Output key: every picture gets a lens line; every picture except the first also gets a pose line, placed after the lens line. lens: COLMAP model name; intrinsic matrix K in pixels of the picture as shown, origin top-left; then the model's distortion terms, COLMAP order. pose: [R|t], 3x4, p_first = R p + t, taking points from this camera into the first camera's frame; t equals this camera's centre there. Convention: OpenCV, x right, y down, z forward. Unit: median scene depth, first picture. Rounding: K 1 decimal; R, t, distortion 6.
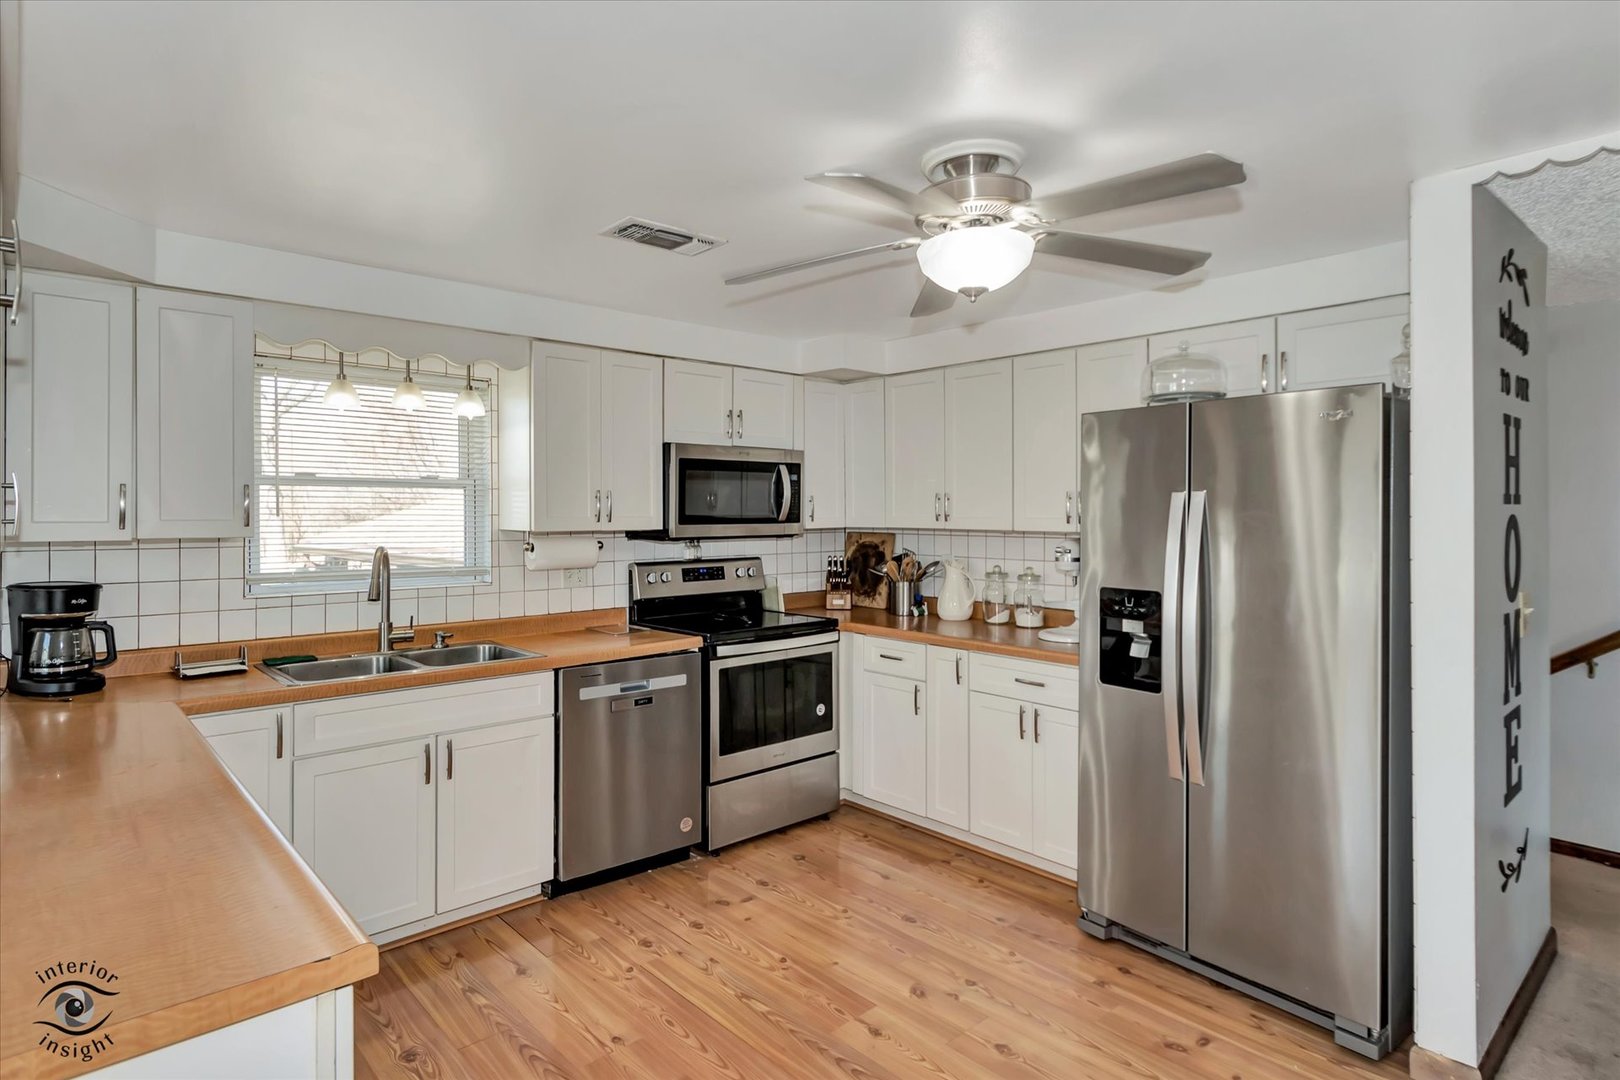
lens RADIAL K [[858.4, 0, 809.1], [0, 858.4, 527.2], [0, 0, 1]] dist [0.017319, 0.000380]
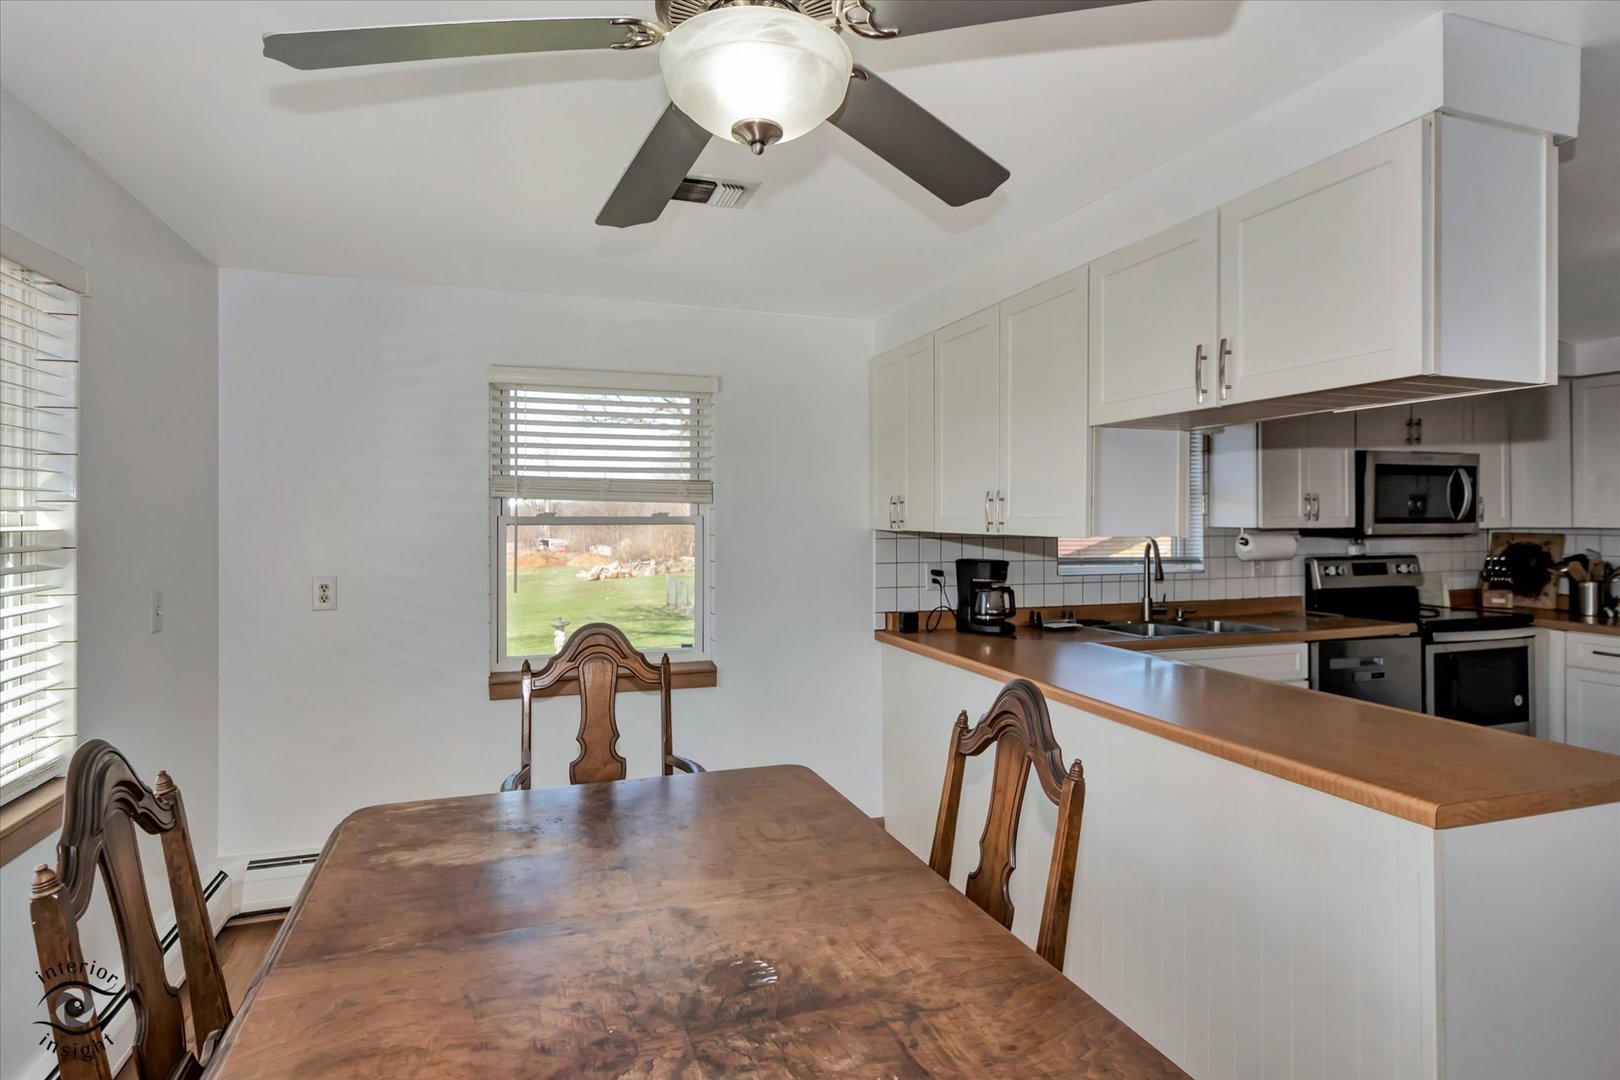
lens RADIAL K [[858.4, 0, 809.1], [0, 858.4, 527.2], [0, 0, 1]] dist [0.017319, 0.000380]
pose [[0.928231, 0.004336, -0.371979, -0.419914], [-0.007145, 0.999955, -0.006173, 0.014271], [0.371936, 0.008387, 0.928221, -0.329772]]
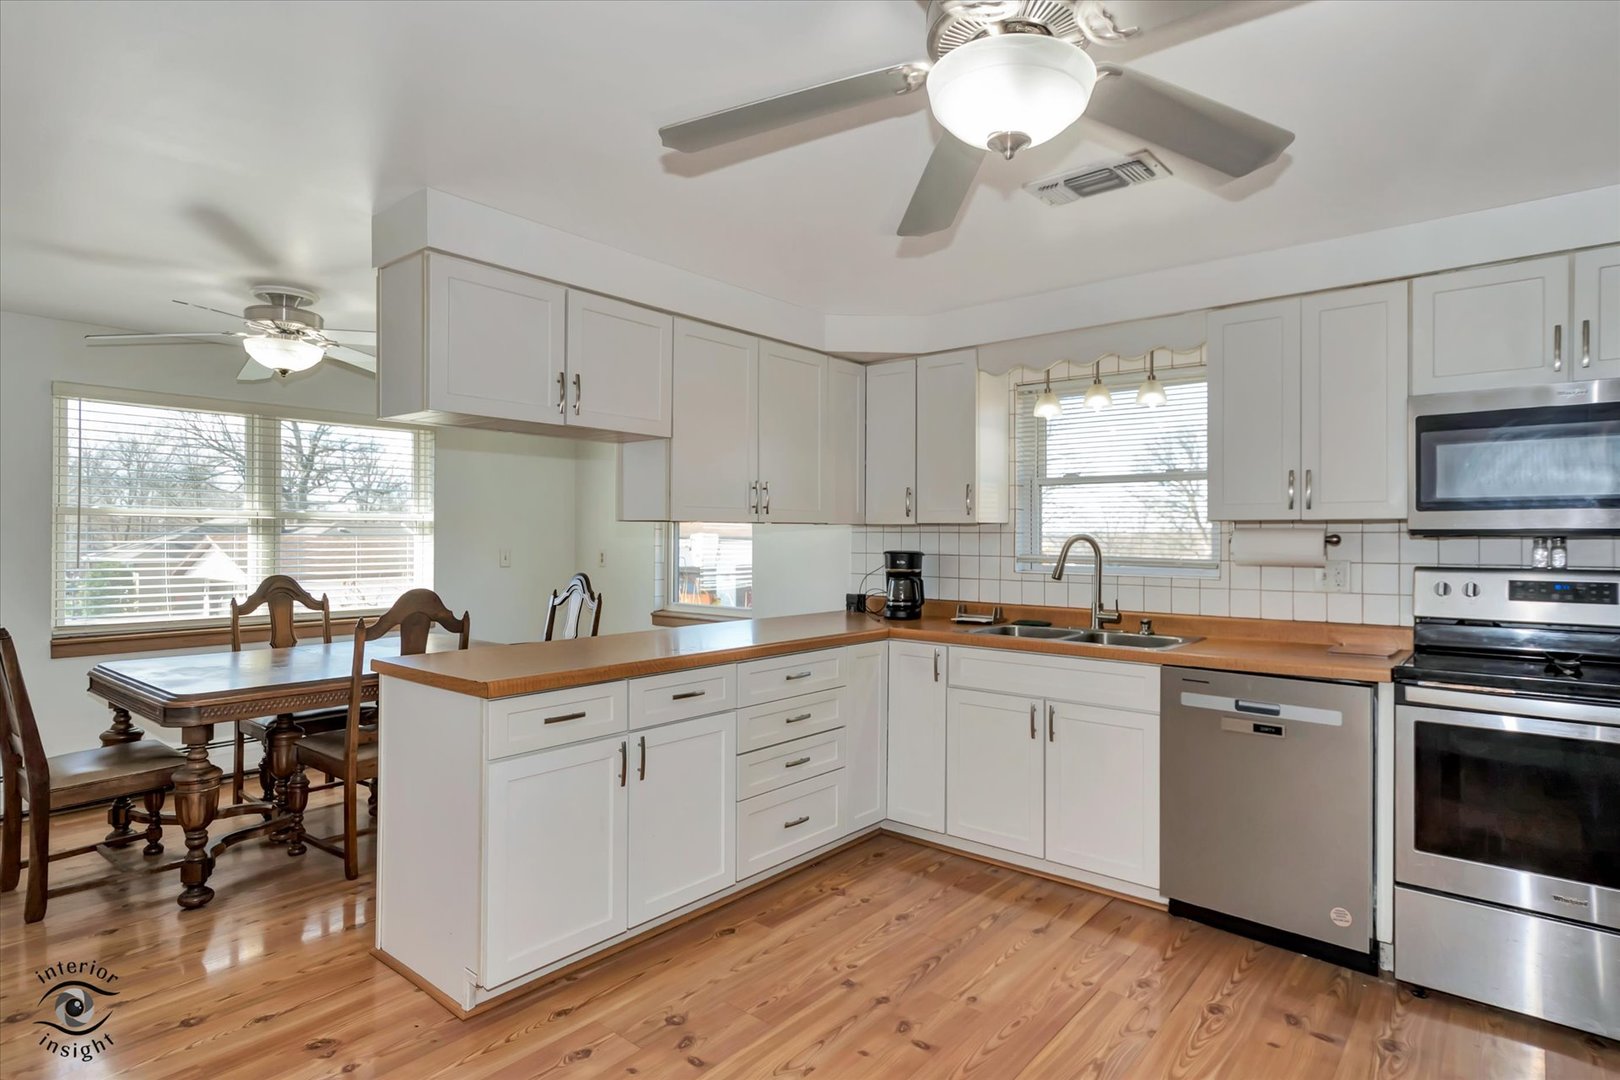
lens RADIAL K [[854.1, 0, 810.0], [0, 854.1, 540.0], [0, 0, 1]] dist [0.033668, -0.000108]
pose [[0.163482, 0.009220, -0.986503, 0.472380], [-0.020554, 0.999771, 0.005938, 0.026309], [0.986332, 0.019306, 0.163634, 0.391606]]
